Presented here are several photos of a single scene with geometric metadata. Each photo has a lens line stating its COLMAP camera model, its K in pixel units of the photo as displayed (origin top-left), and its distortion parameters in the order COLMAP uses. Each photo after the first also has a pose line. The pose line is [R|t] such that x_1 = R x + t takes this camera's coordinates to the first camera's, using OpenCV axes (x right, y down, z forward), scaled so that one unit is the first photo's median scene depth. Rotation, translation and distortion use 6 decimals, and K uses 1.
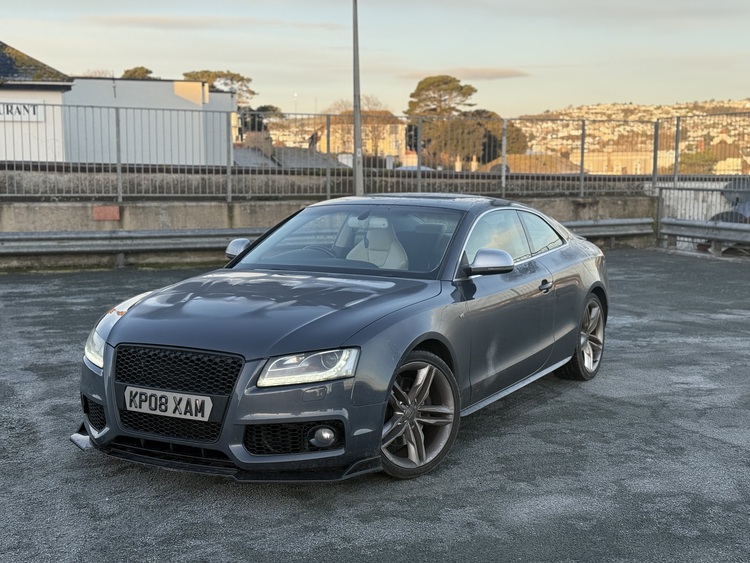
lens RADIAL K [[1044.2, 0, 375.0], [0, 1044.2, 281.5], [0, 0, 1]] dist [0.204362, -0.469585]
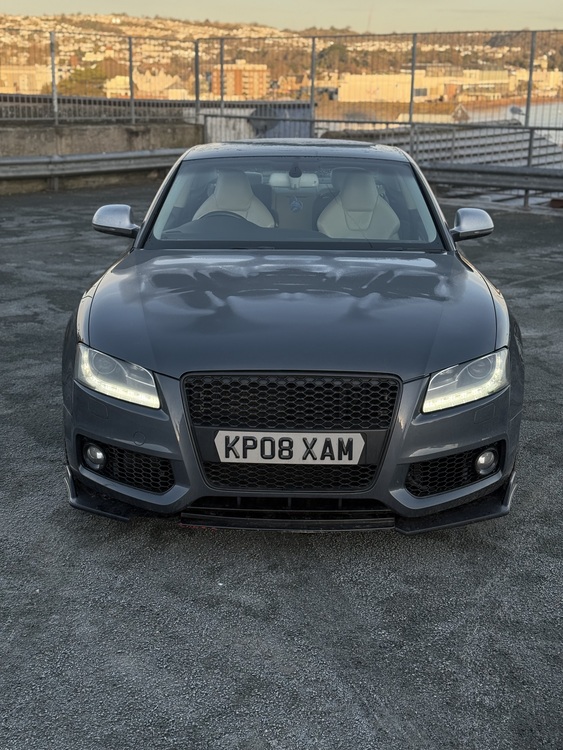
lens RADIAL K [[1044.2, 0, 281.5], [0, 1044.2, 375.0], [0, 0, 1]] dist [0.204362, -0.469585]
pose [[0.878776, -0.113920, 0.463439, -0.150653], [0.037853, 0.984670, 0.170269, -0.017118], [-0.475731, -0.132086, 0.869617, 0.101901]]
